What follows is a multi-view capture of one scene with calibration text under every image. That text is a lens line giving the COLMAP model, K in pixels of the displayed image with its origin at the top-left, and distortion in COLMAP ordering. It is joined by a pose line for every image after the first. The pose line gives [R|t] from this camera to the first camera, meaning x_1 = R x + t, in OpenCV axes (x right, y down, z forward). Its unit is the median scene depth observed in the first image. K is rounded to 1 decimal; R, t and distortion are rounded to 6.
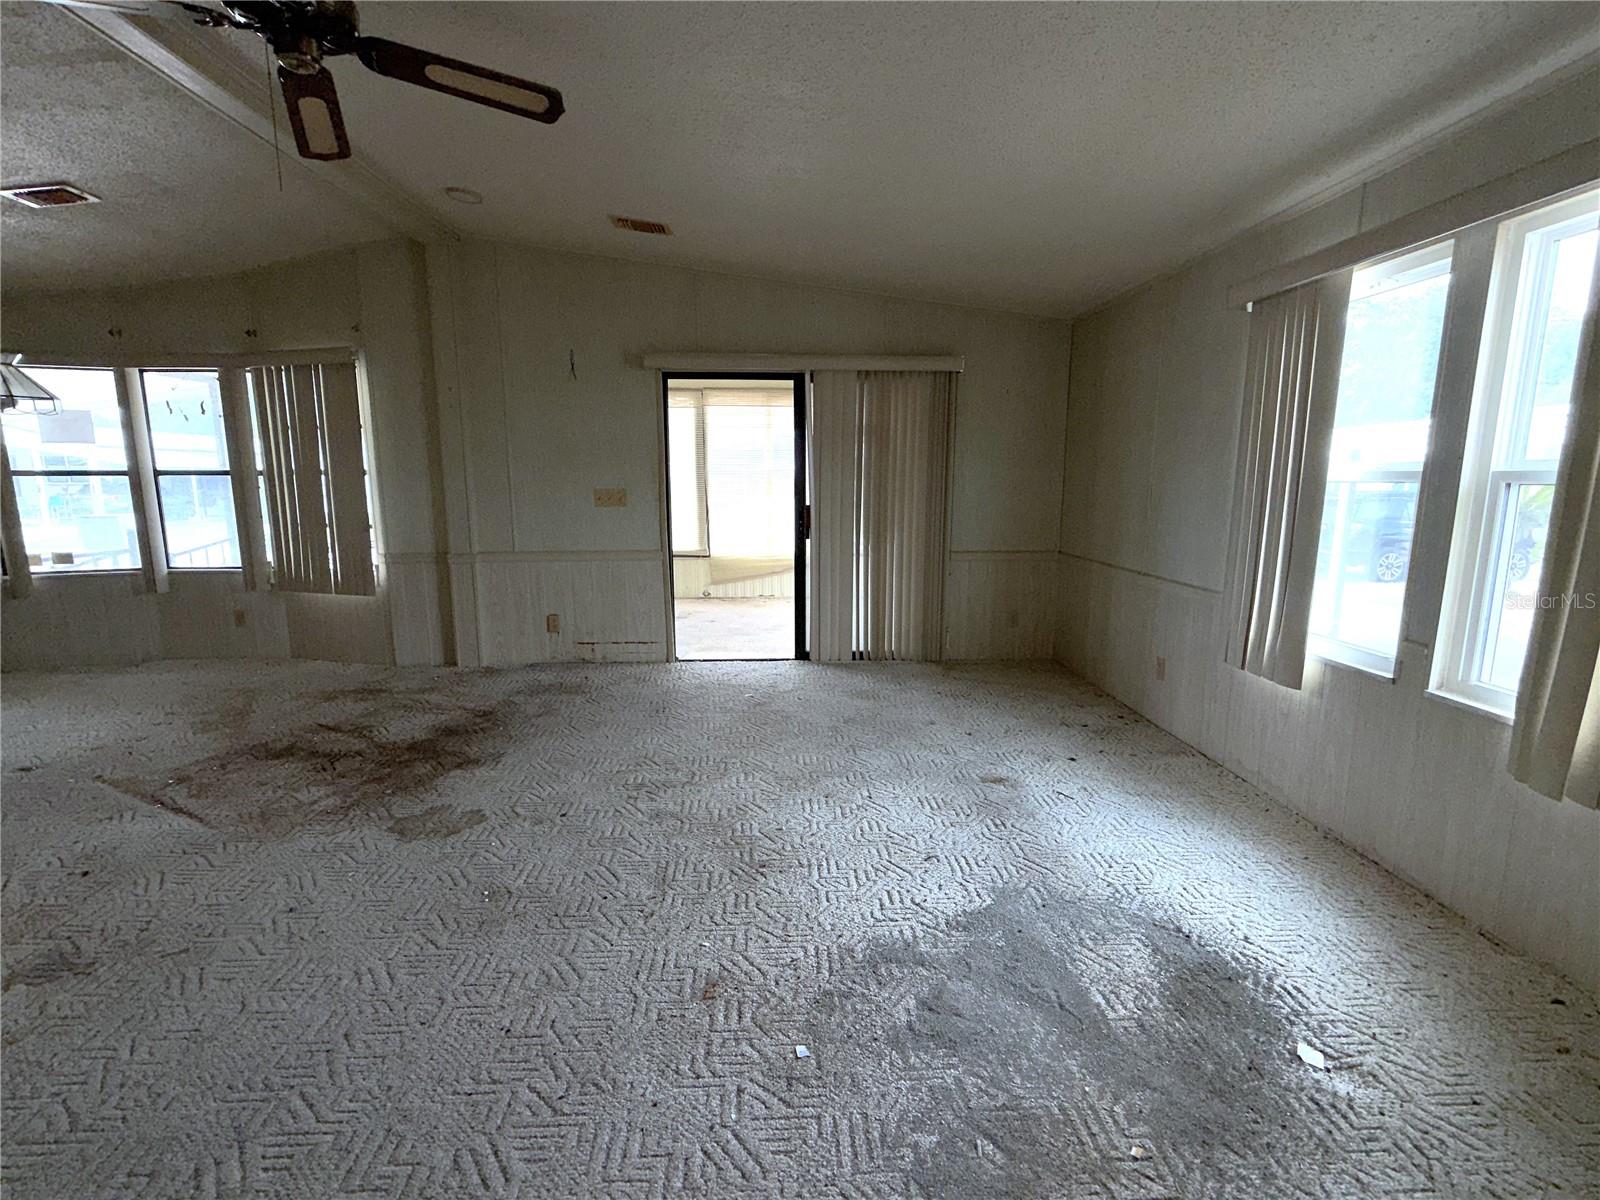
lens RADIAL K [[735.2, 0, 801.6], [0, 735.2, 597.8], [0, 0, 1]] dist [0.000169, 0.000509]
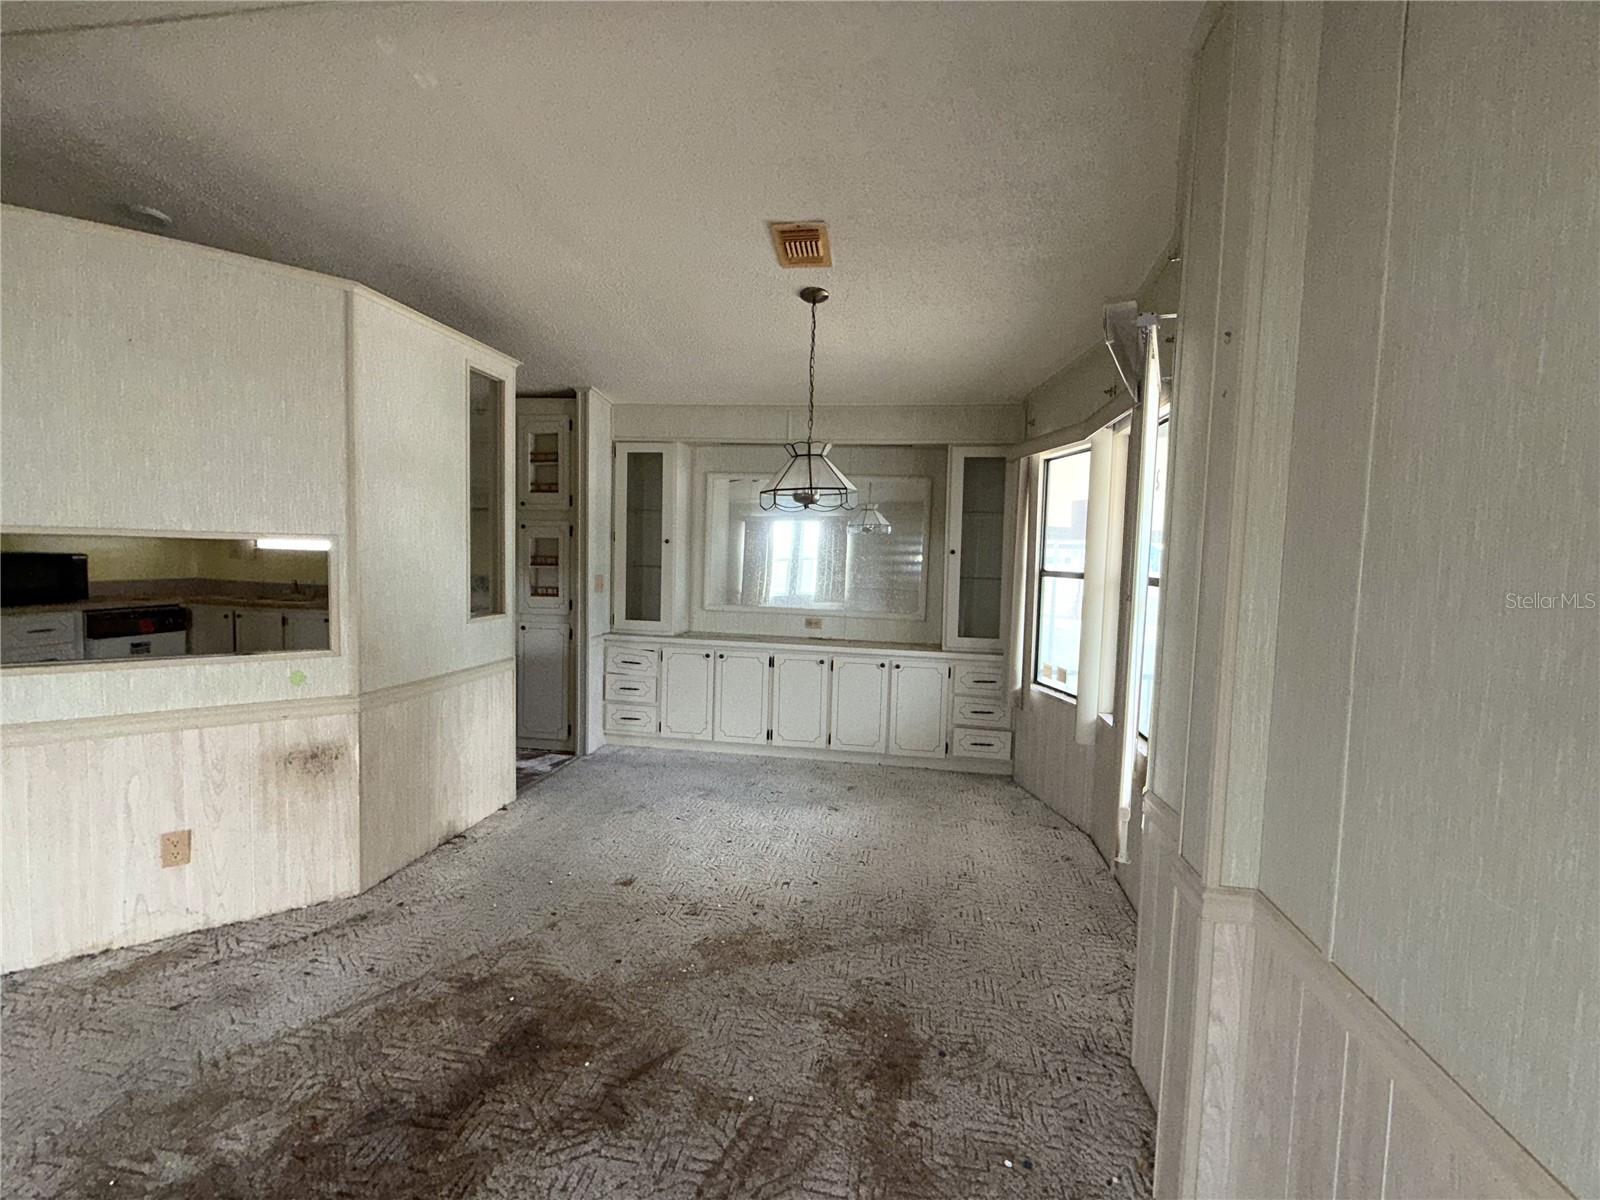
lens RADIAL K [[735.2, 0, 801.6], [0, 735.2, 597.8], [0, 0, 1]] dist [0.000169, 0.000509]
pose [[-0.215098, 0.059149, -0.974800, -0.224979], [-0.182744, 0.978095, 0.099673, -0.275460], [0.959342, 0.199578, -0.199578, 1.435474]]
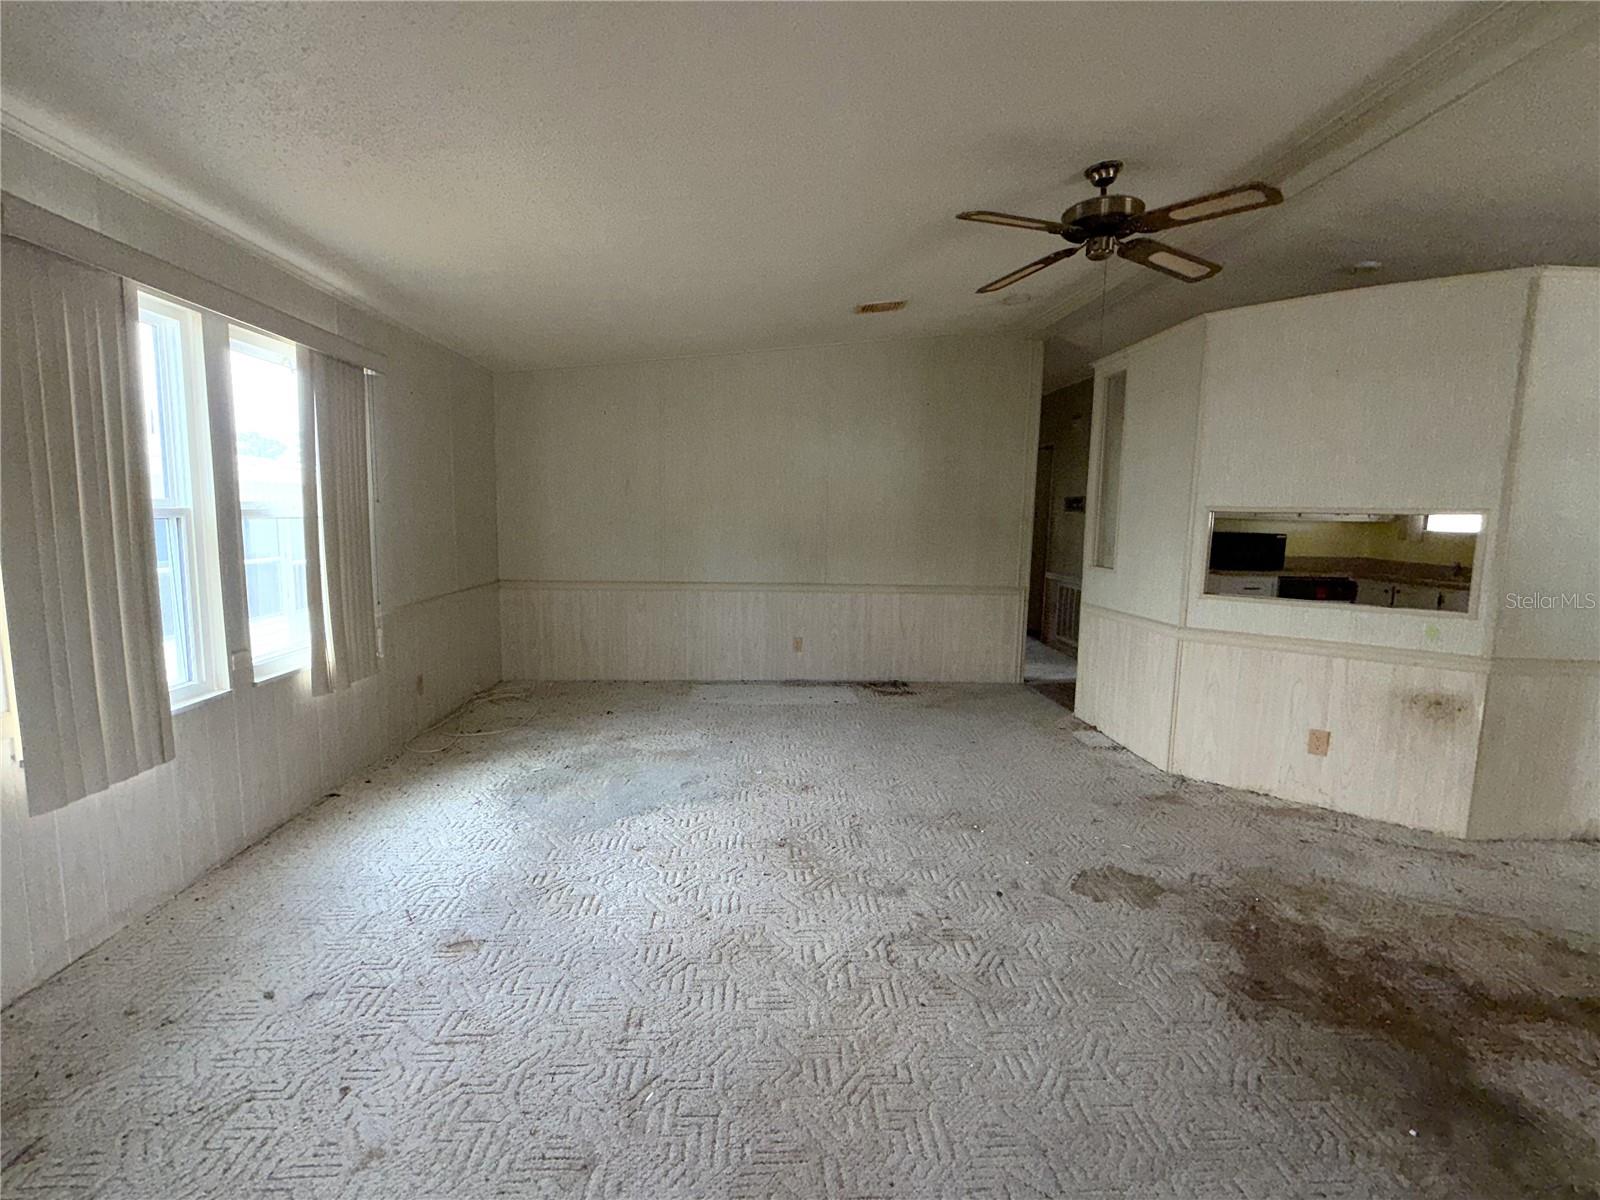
lens RADIAL K [[735.2, 0, 801.6], [0, 735.2, 597.8], [0, 0, 1]] dist [0.000169, 0.000509]
pose [[-0.999765, -0.020279, -0.007622, -0.056094], [-0.021591, 0.961568, 0.273717, -0.292825], [0.001778, 0.273818, -0.961780, 1.676983]]
